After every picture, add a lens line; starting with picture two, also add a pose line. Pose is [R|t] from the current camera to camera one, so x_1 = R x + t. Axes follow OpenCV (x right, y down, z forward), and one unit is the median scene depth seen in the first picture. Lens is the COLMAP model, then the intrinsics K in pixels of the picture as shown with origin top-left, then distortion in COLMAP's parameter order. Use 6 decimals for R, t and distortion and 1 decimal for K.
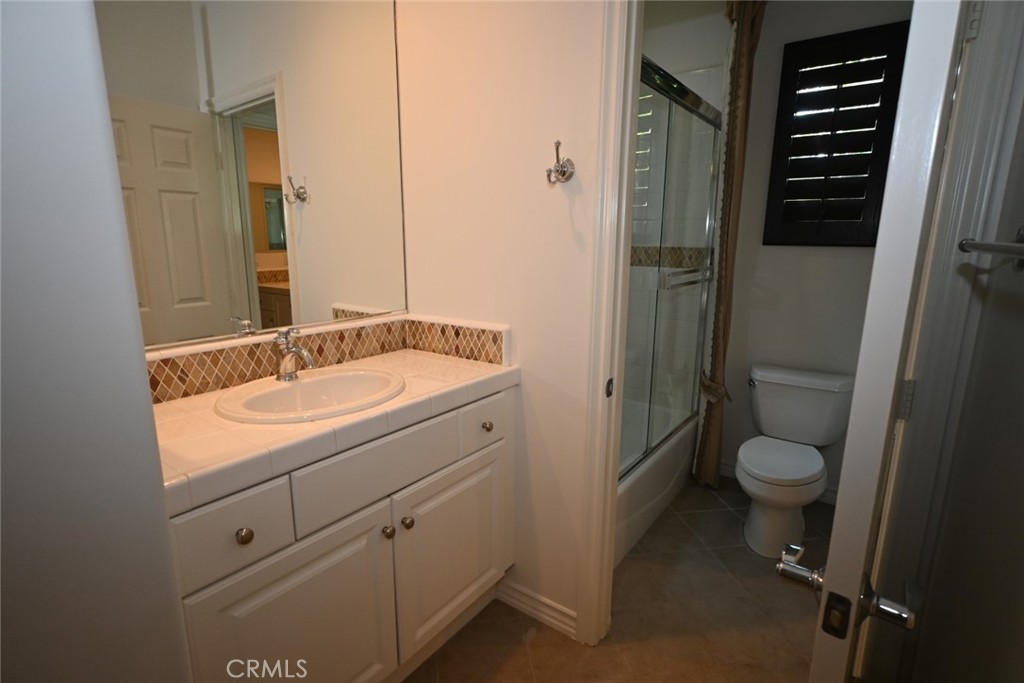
lens RADIAL K [[505.2, 0, 516.7], [0, 505.2, 344.0], [0, 0, 1]] dist [-0.000067, 0.001905]
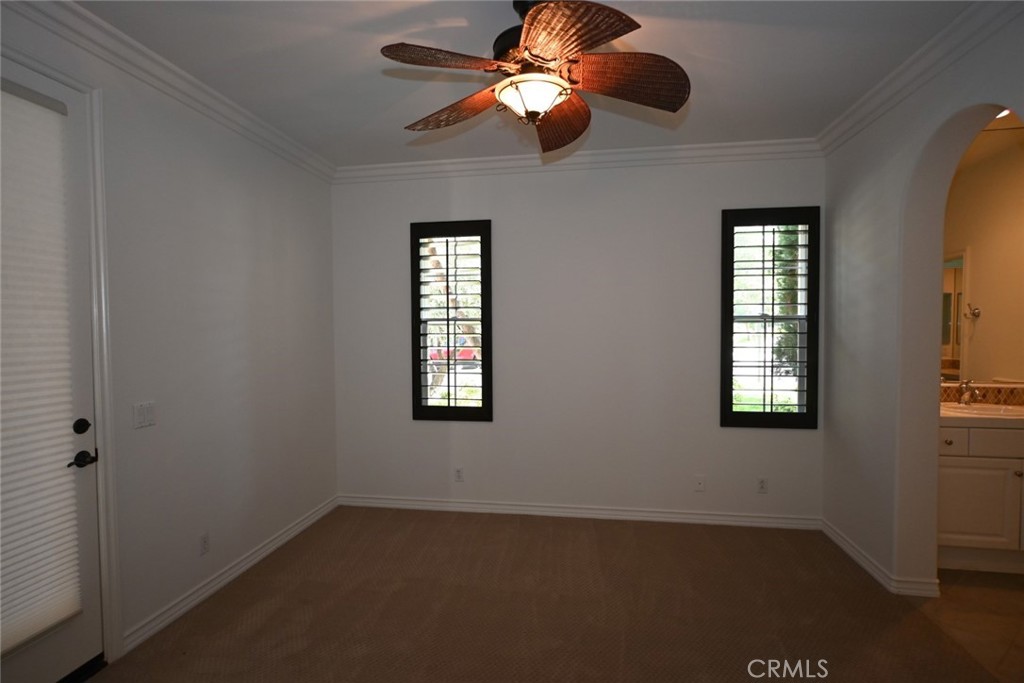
lens RADIAL K [[505.2, 0, 512.2], [0, 505.2, 341.5], [0, 0, 1]] dist [-0.000067, 0.001905]
pose [[0.441224, 0.004762, -0.897384, 0.627593], [-0.184259, 0.979161, -0.085400, 0.344041], [0.878277, 0.203032, 0.432907, -1.672538]]
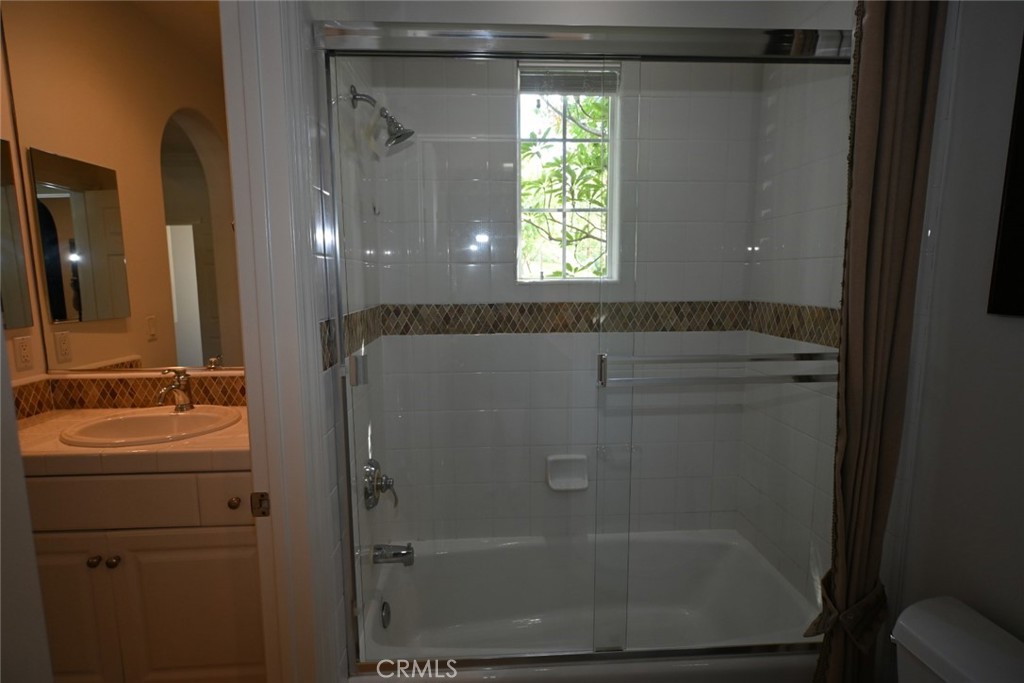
lens RADIAL K [[505.2, 0, 512.0], [0, 505.2, 336.8], [0, 0, 1]] dist [-0.000067, 0.001905]
pose [[0.640058, 0.087374, -0.763343, 0.990081], [-0.146043, 0.989235, -0.009226, -0.212440], [0.754319, 0.117386, 0.645928, 0.786597]]
